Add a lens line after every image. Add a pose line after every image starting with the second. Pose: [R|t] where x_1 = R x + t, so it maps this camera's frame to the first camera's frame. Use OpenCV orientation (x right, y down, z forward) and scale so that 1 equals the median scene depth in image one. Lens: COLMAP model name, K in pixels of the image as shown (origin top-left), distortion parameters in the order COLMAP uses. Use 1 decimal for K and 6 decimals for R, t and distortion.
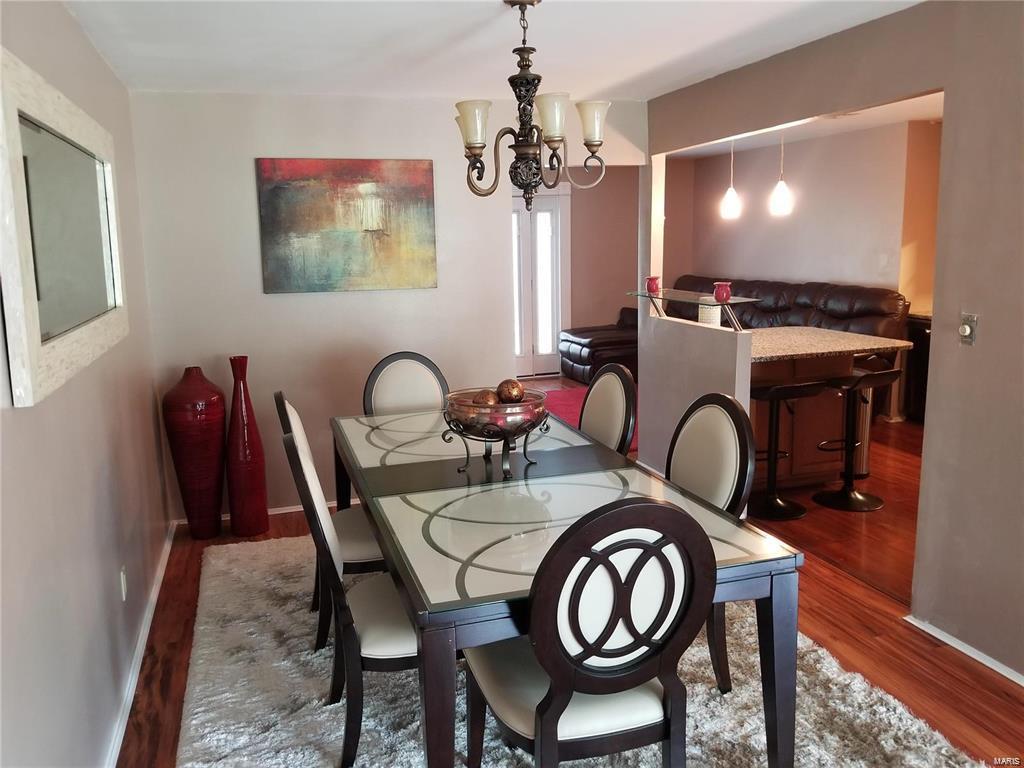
lens RADIAL K [[803.9, 0, 508.7], [0, 803.9, 377.8], [0, 0, 1]] dist [0.073960, -0.135341]
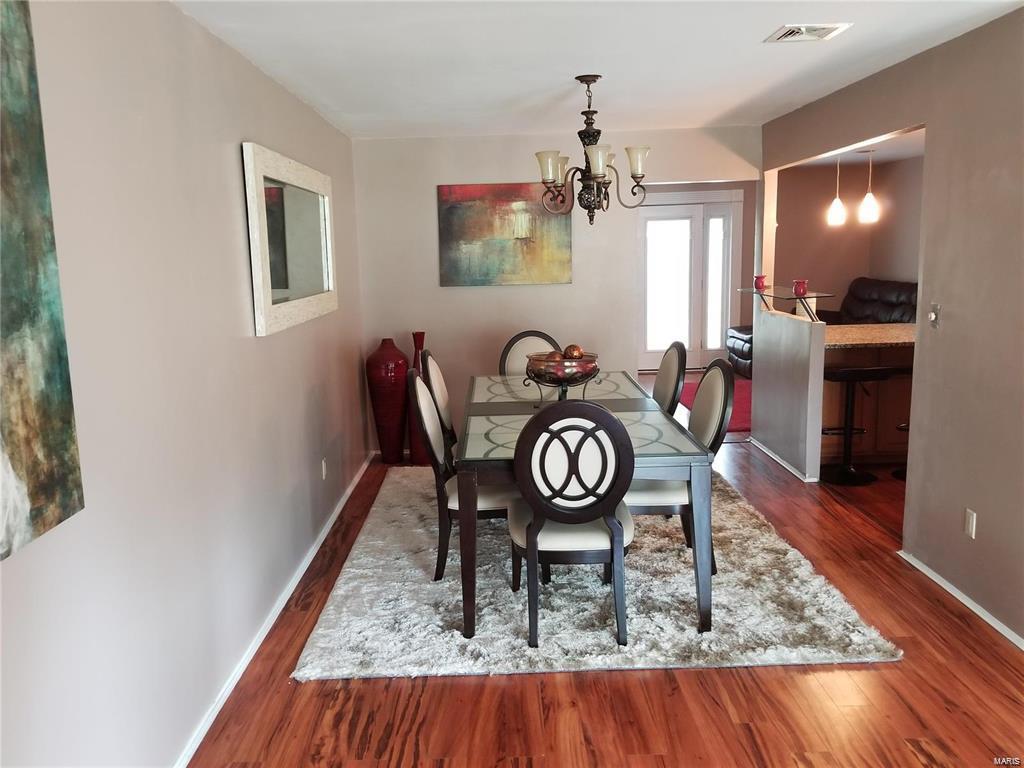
lens RADIAL K [[803.9, 0, 518.9], [0, 803.9, 383.7], [0, 0, 1]] dist [0.073960, -0.135341]
pose [[0.962191, 0.043001, -0.268959, 0.261357], [-0.042420, 0.999068, 0.007975, 0.057071], [0.269051, 0.003736, 0.963119, -0.345944]]
